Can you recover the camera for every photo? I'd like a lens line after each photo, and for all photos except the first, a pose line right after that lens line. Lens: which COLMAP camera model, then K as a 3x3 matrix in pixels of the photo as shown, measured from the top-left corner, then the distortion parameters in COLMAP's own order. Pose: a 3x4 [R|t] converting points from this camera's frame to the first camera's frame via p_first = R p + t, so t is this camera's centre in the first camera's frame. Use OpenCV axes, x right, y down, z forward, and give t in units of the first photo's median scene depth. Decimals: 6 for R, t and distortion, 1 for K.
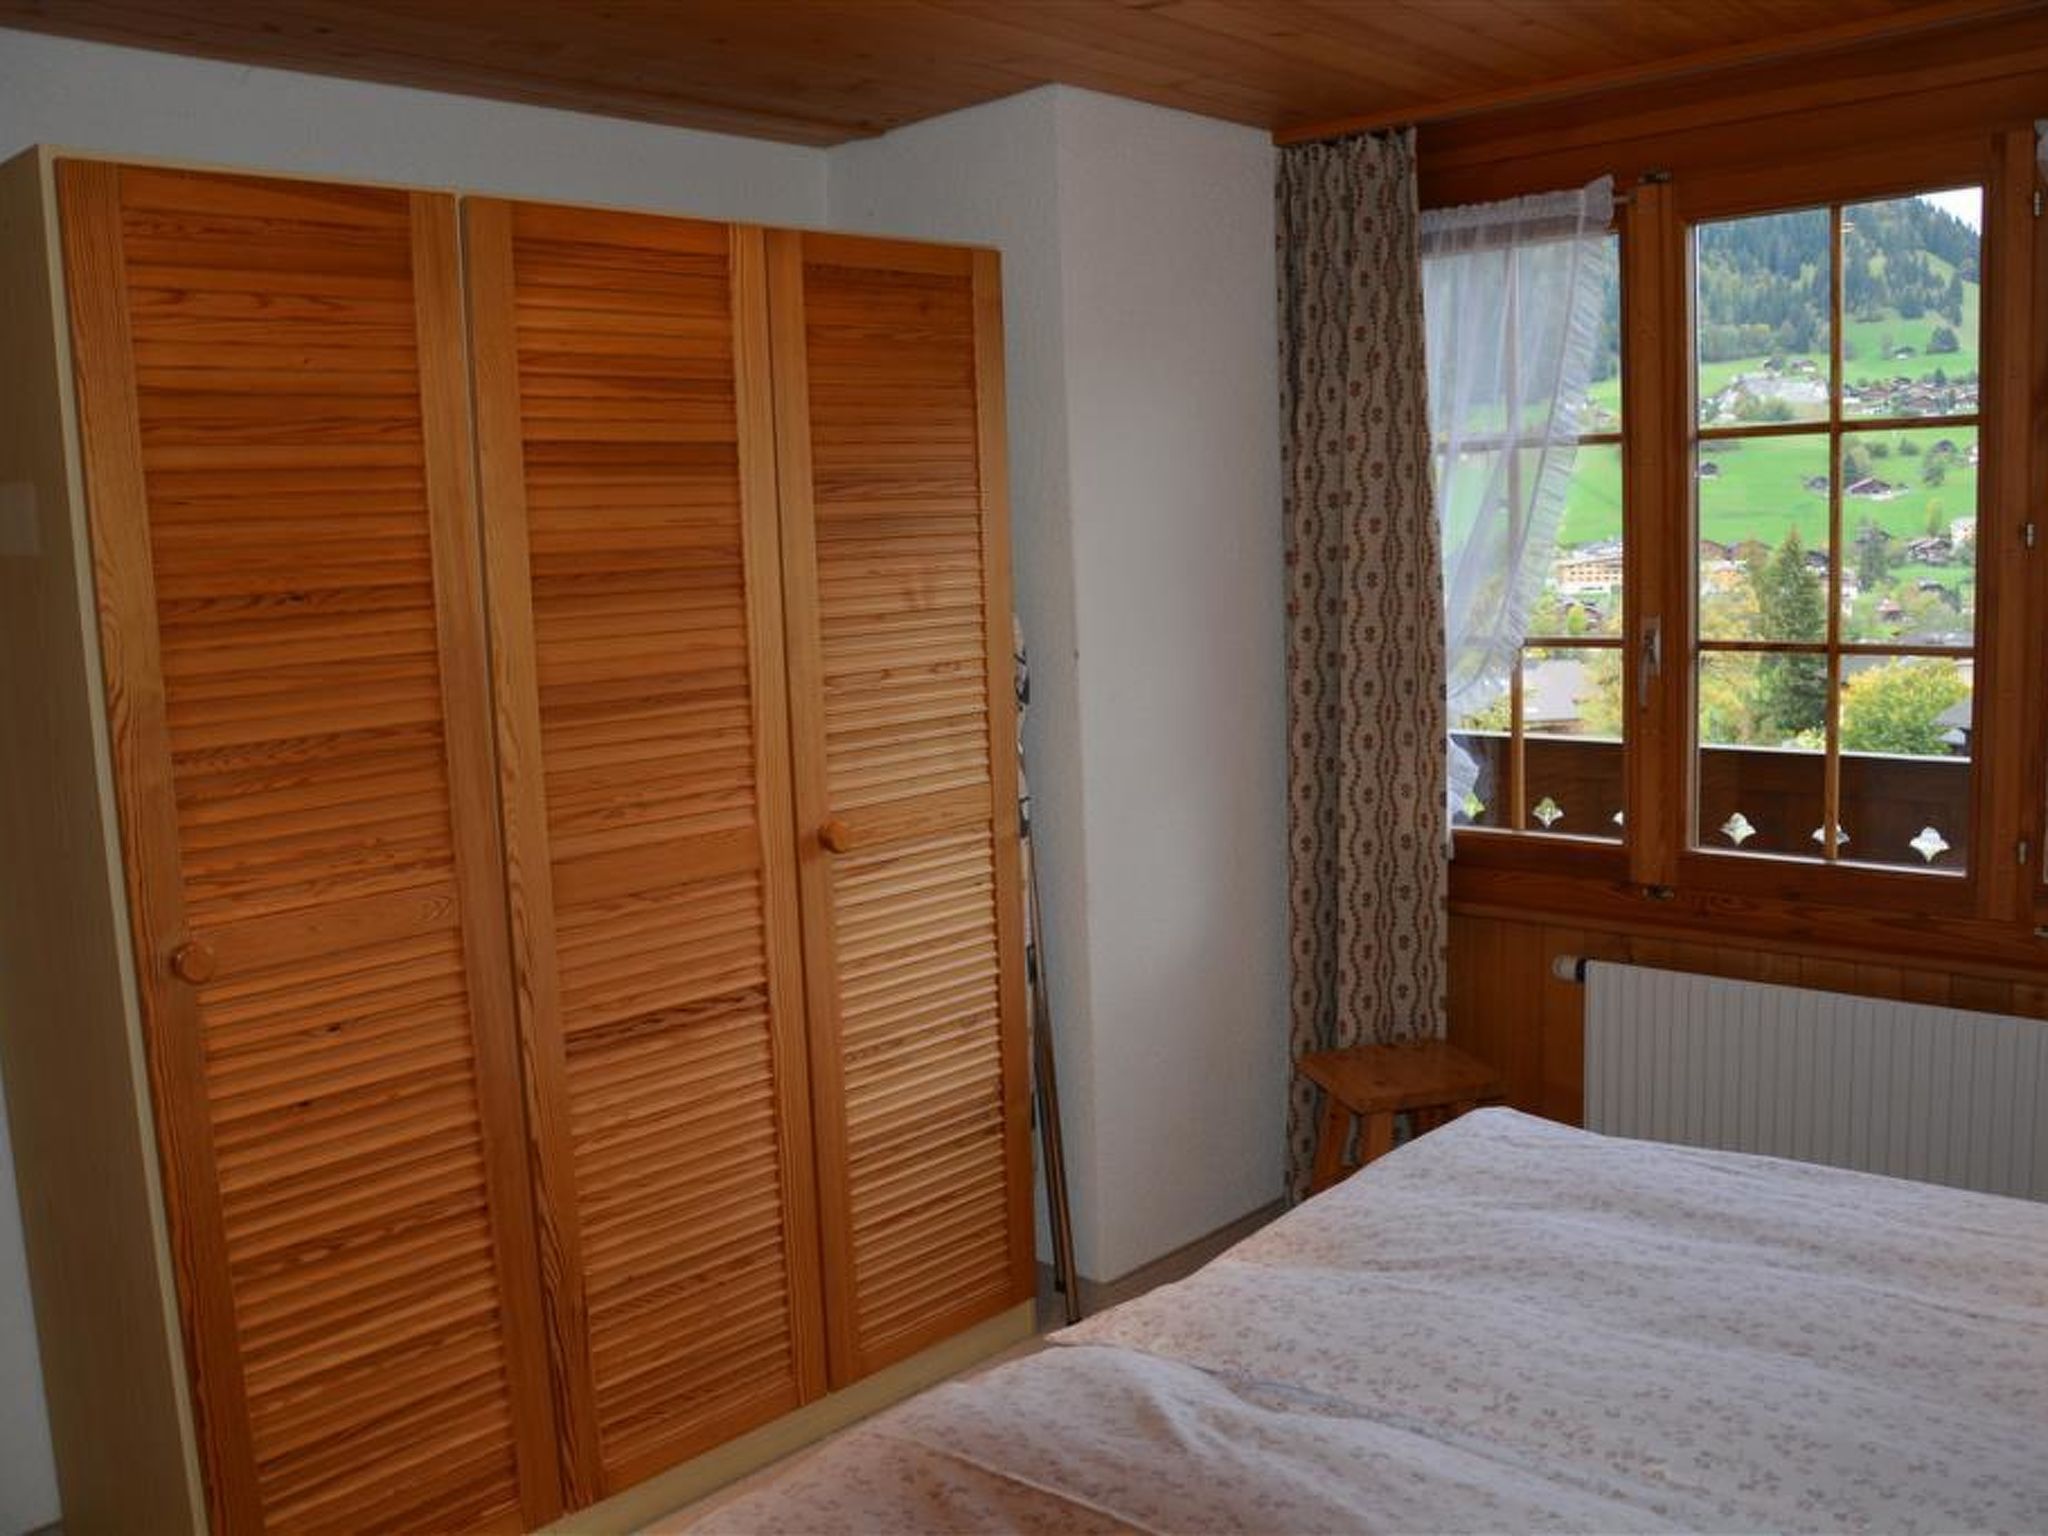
lens RADIAL K [[1799.3, 0, 1037.7], [0, 1799.3, 774.6], [0, 0, 1]] dist [-0.154784, 0.109678]
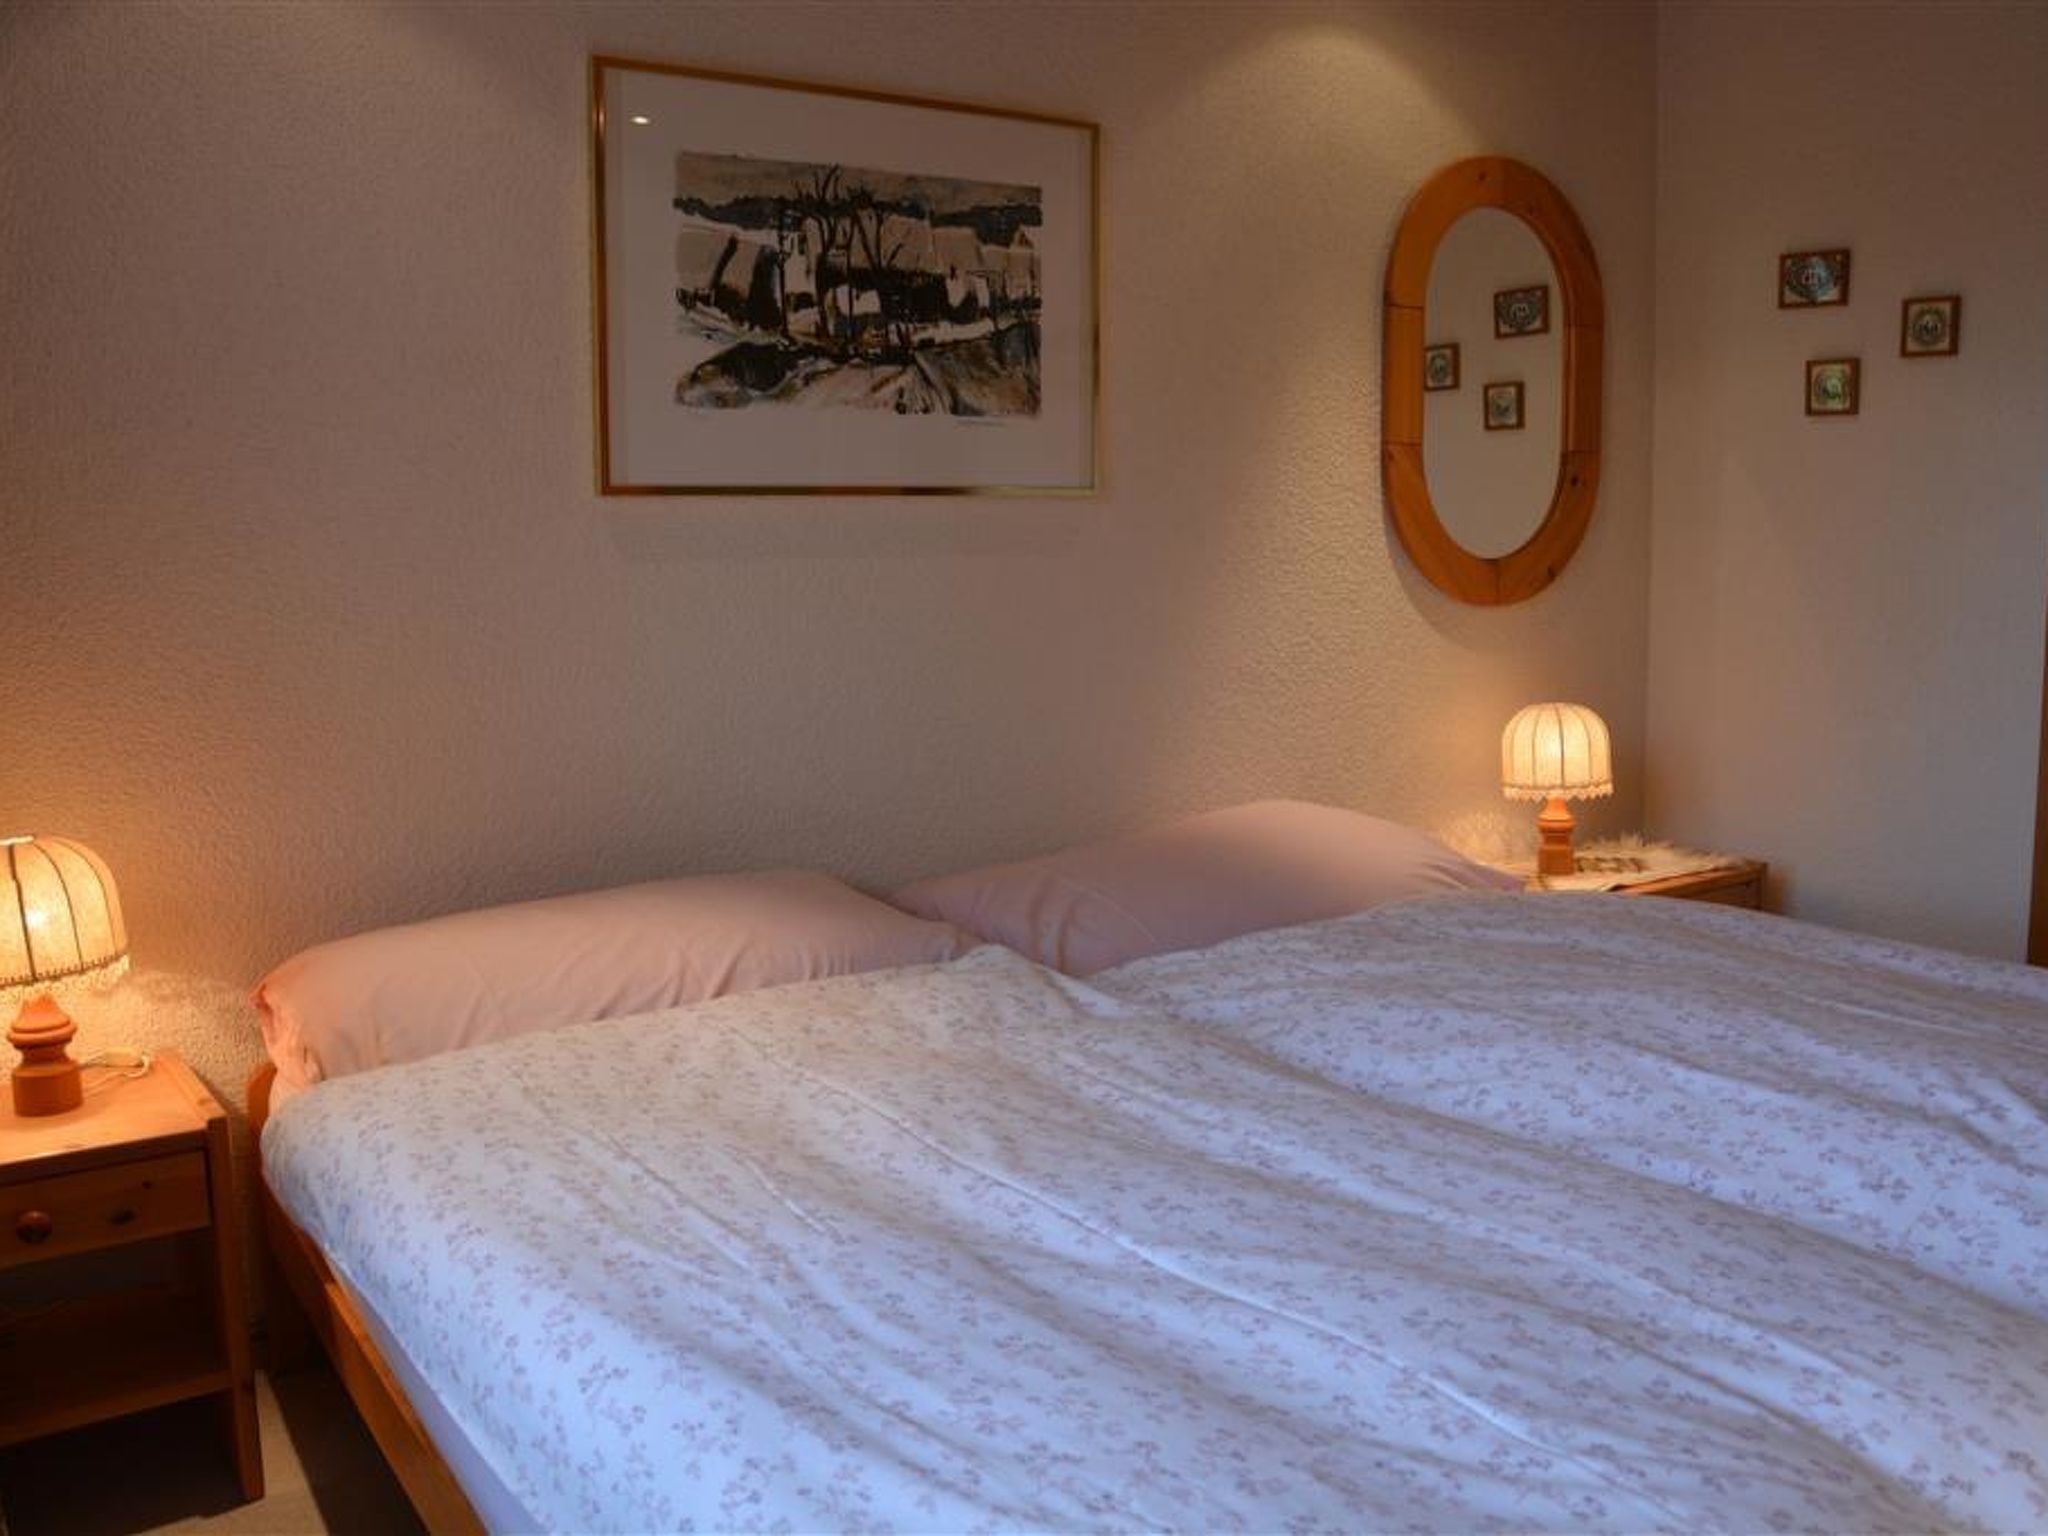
lens RADIAL K [[1799.3, 0, 1034.9], [0, 1799.3, 771.2], [0, 0, 1]] dist [-0.154784, 0.109678]
pose [[-0.969772, 0.024946, 0.242734, 0.188220], [0.086751, 0.965019, 0.247412, -0.022044], [-0.228071, 0.260991, -0.938013, 1.014134]]
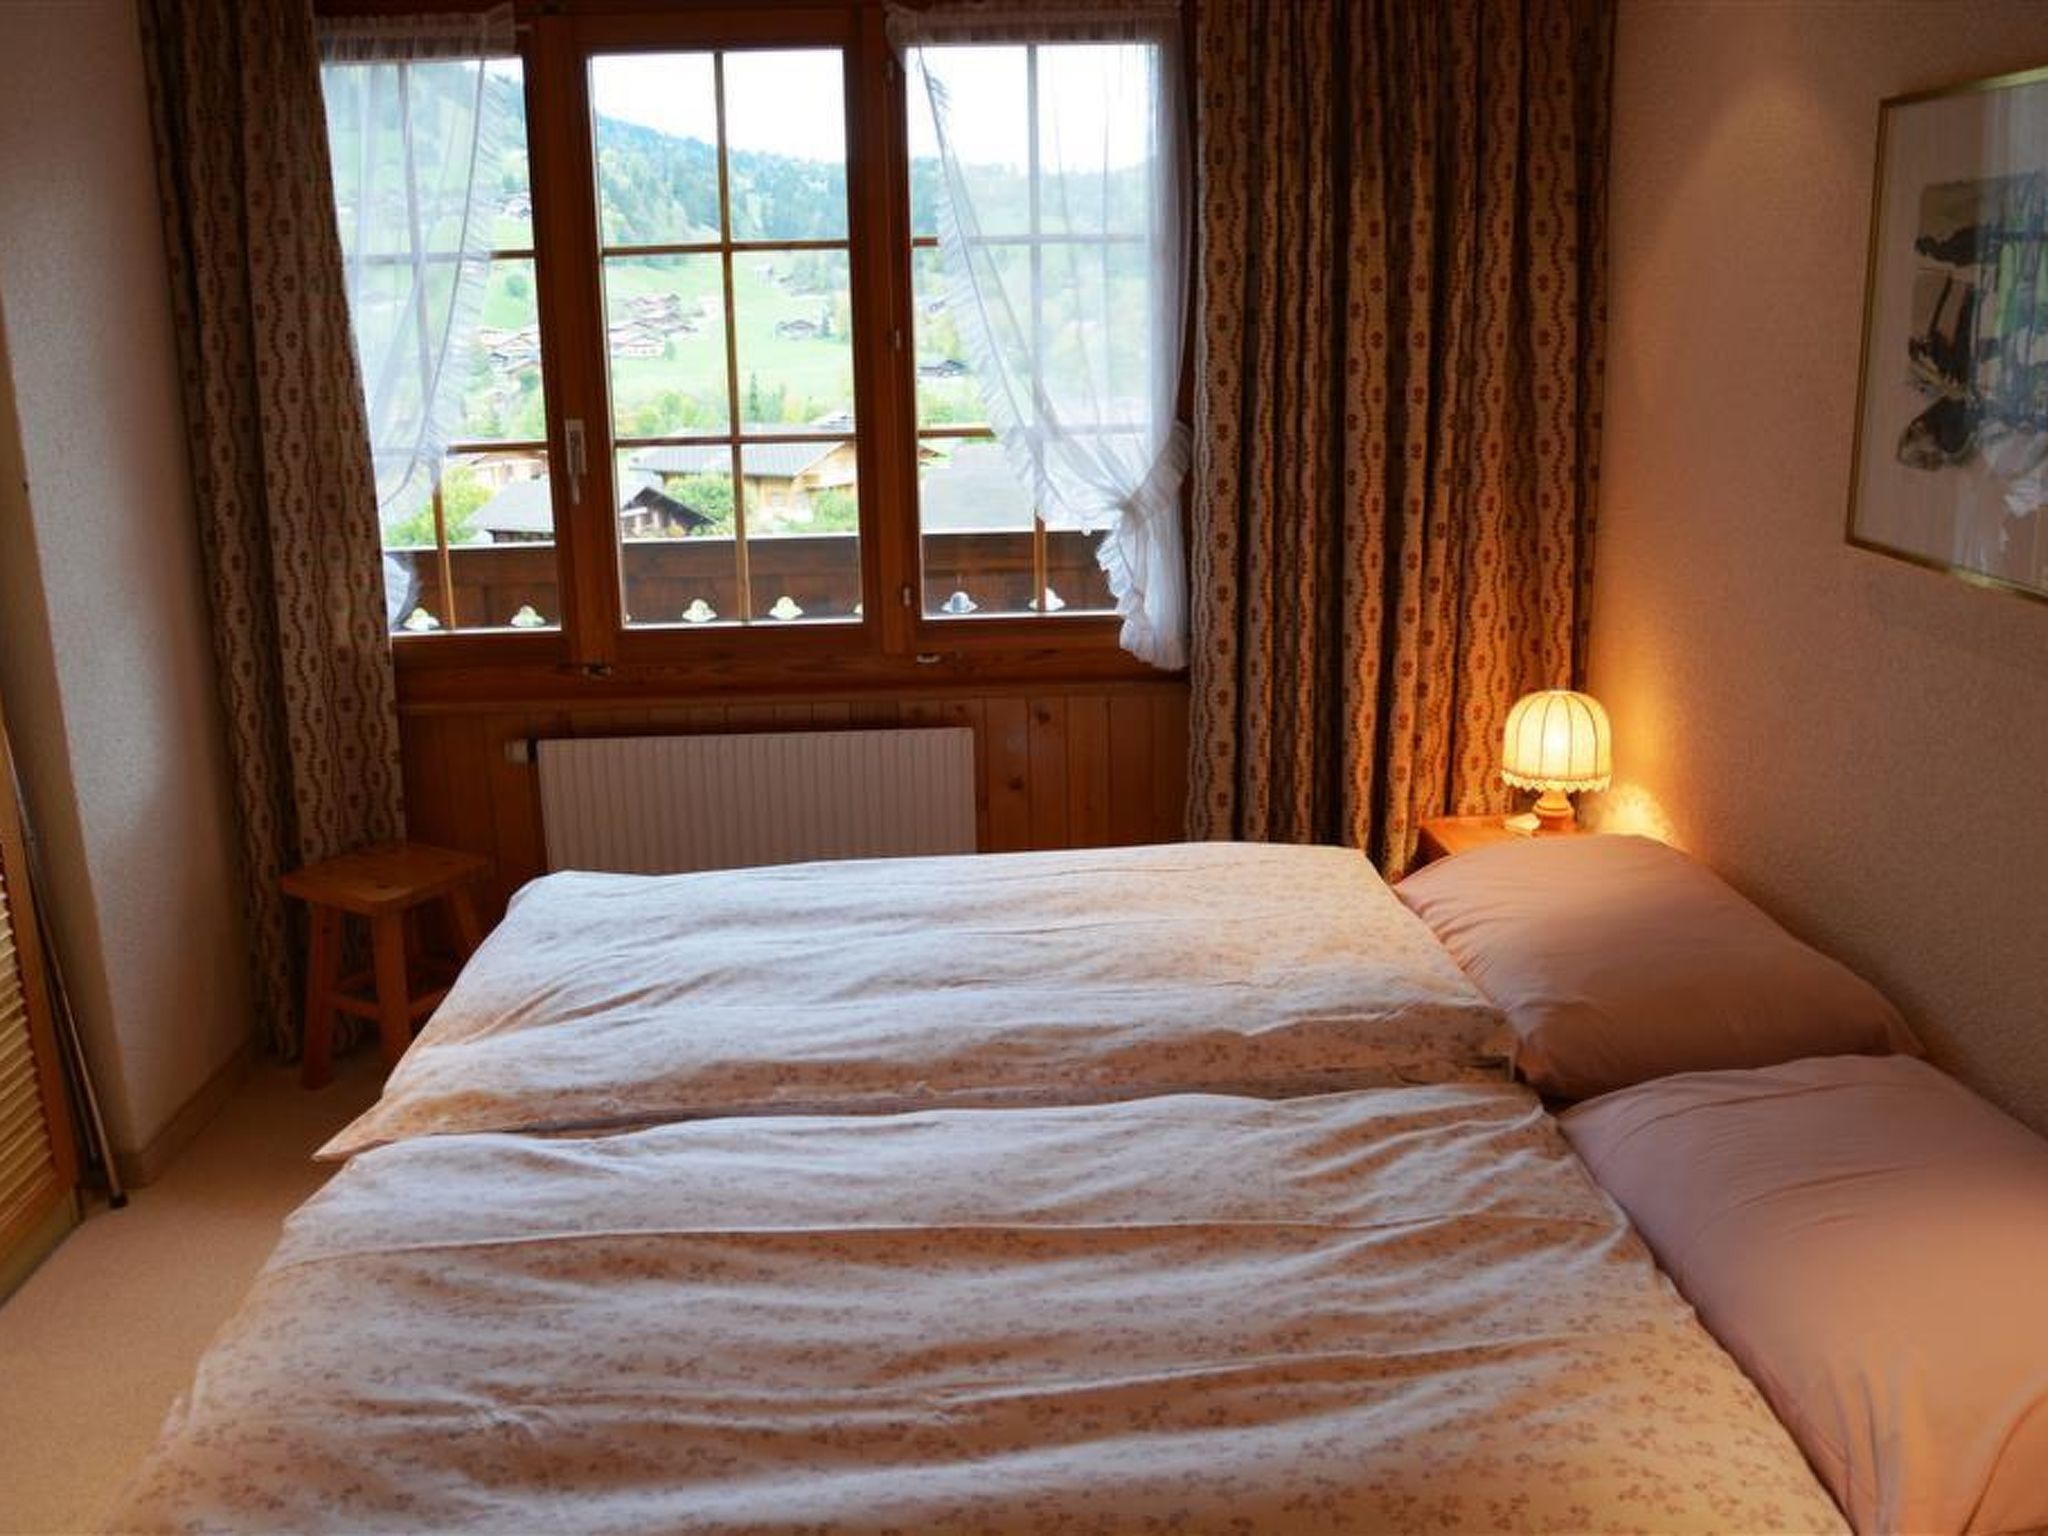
lens RADIAL K [[1799.3, 0, 1037.7], [0, 1799.3, 780.3], [0, 0, 1]] dist [-0.154784, 0.109678]
pose [[0.702632, -0.159918, 0.693350, -0.247168], [0.084983, 0.986303, 0.141366, 0.000437], [-0.706460, -0.040406, 0.706599, 0.012160]]
